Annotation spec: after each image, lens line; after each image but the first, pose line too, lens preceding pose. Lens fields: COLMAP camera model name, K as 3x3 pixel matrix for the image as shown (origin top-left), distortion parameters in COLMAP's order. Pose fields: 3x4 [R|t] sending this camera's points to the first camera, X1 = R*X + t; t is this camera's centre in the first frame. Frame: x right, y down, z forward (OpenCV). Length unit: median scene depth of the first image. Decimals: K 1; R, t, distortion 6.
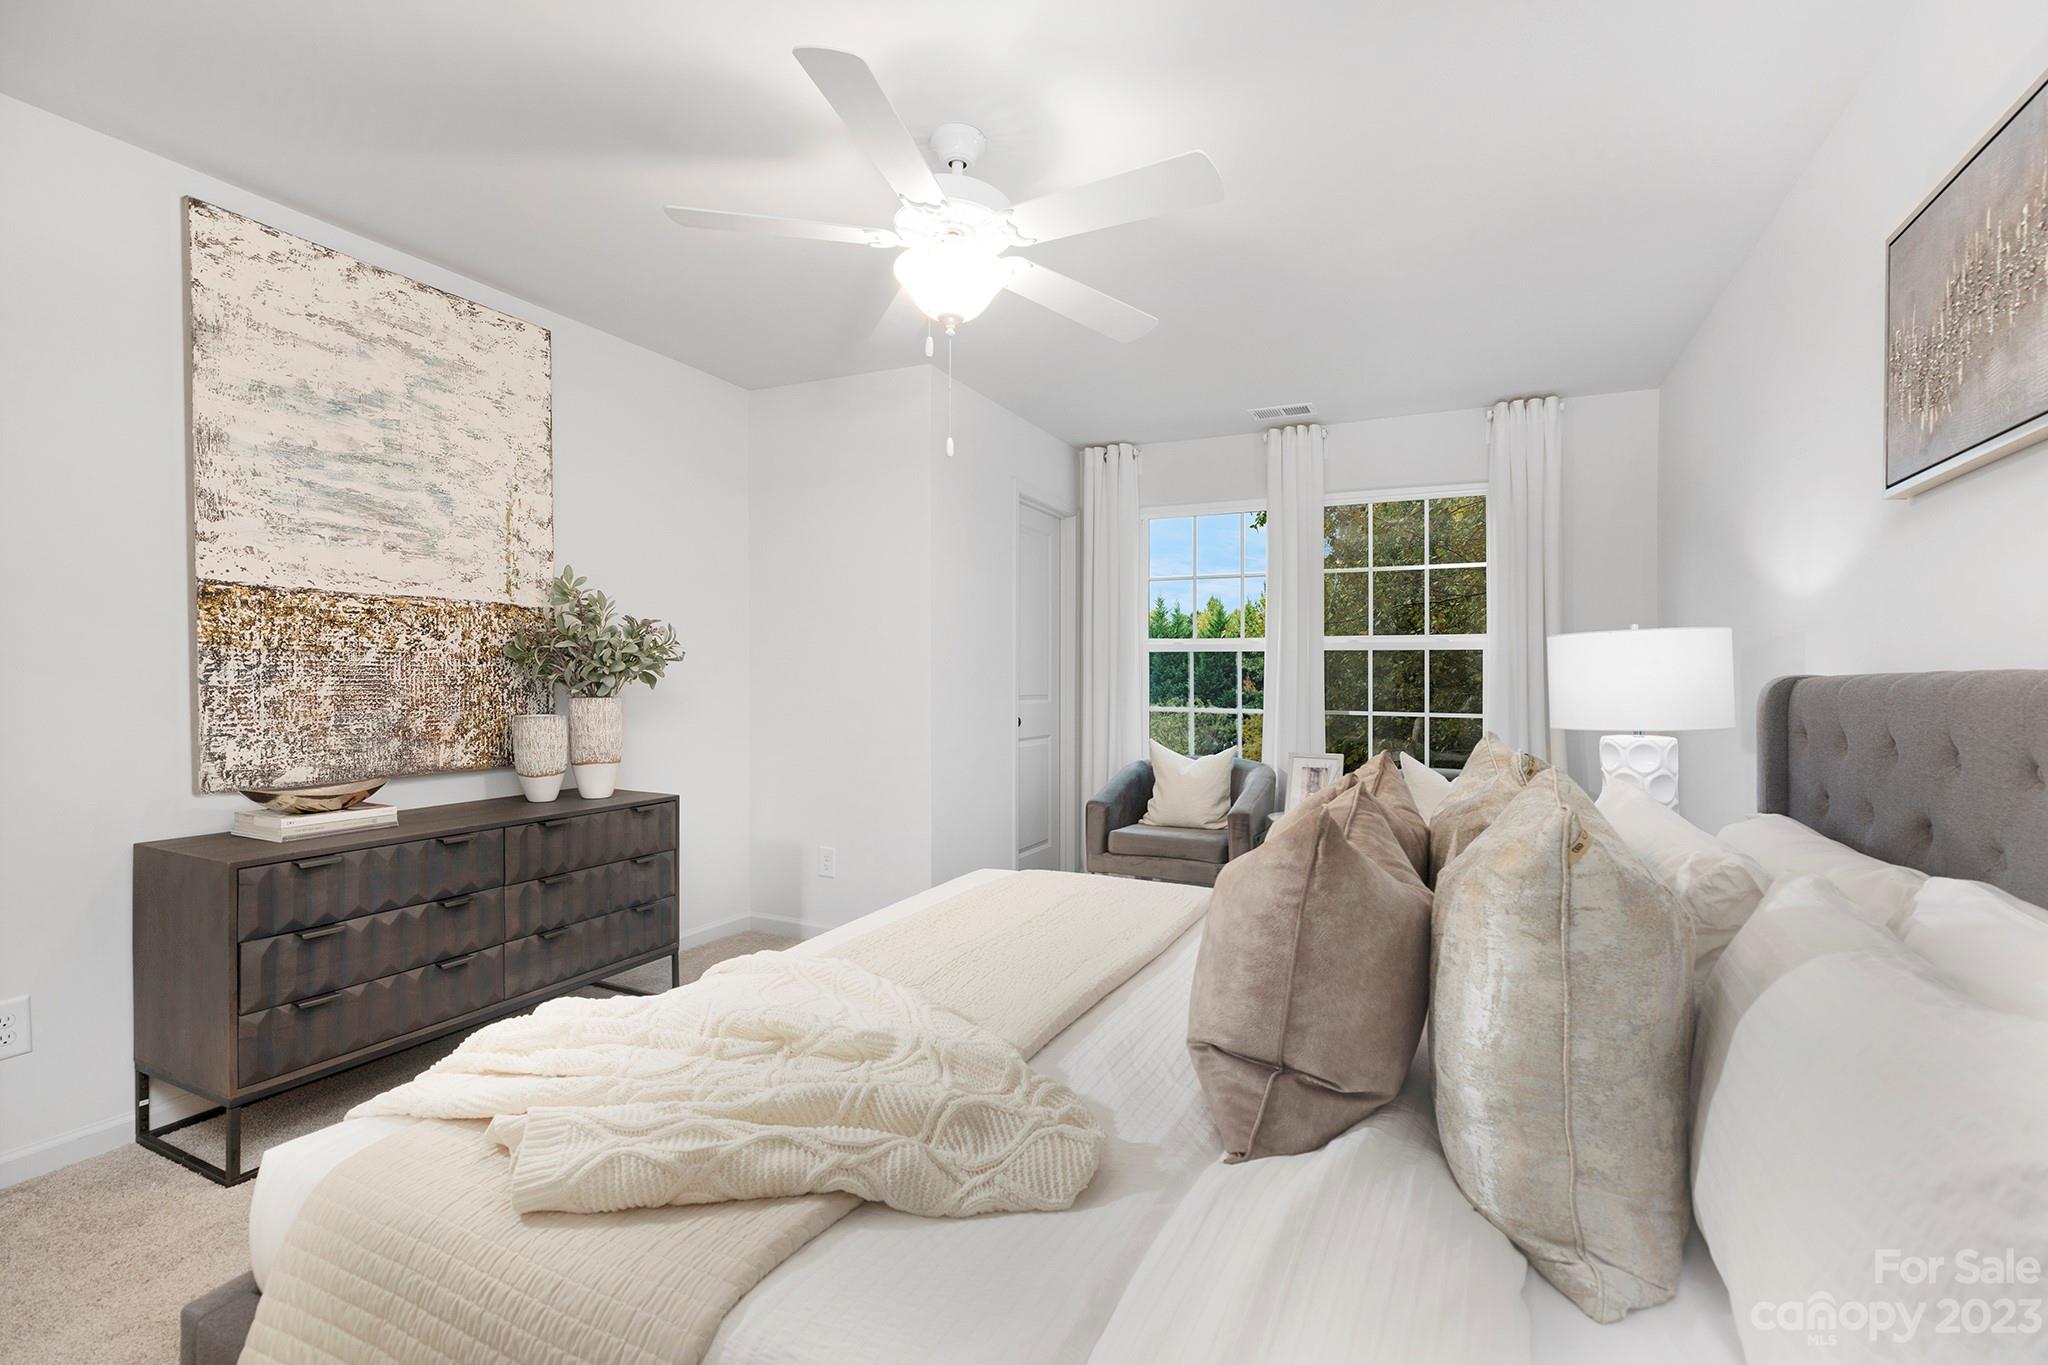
lens RADIAL K [[933.1, 0, 1017.9], [0, 933.1, 677.4], [0, 0, 1]] dist [0.003773, -0.000582]
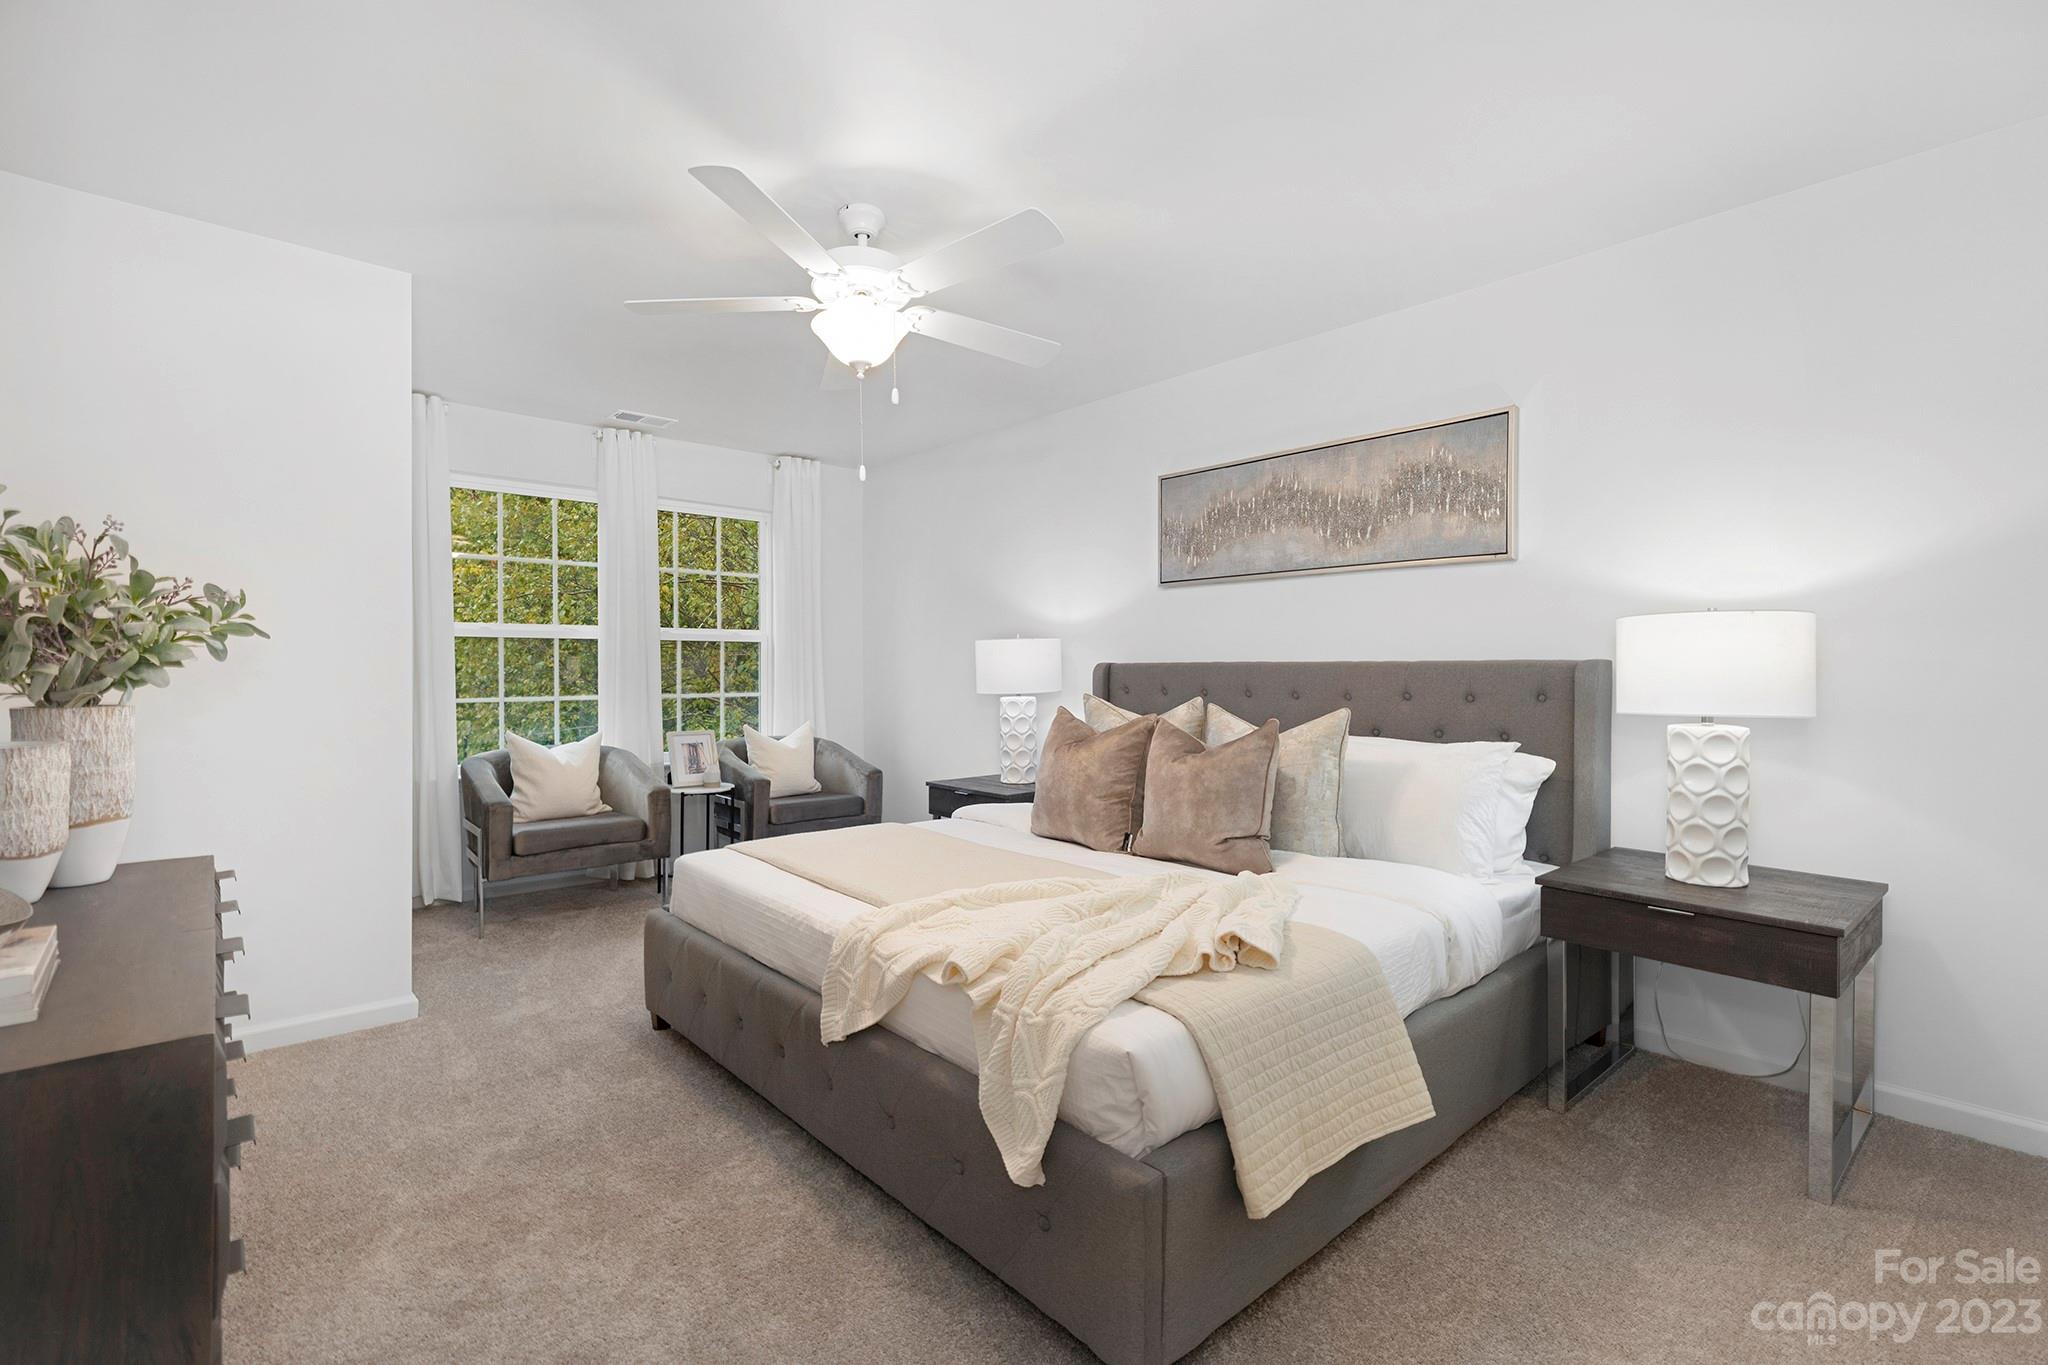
lens RADIAL K [[933.1, 0, 1011.5], [0, 933.1, 672.7], [0, 0, 1]] dist [0.003773, -0.000582]
pose [[0.359844, -0.012420, 0.932930, -0.557946], [0.002423, 0.999920, 0.012377, -0.002575], [-0.933009, -0.002193, 0.359845, 0.203160]]
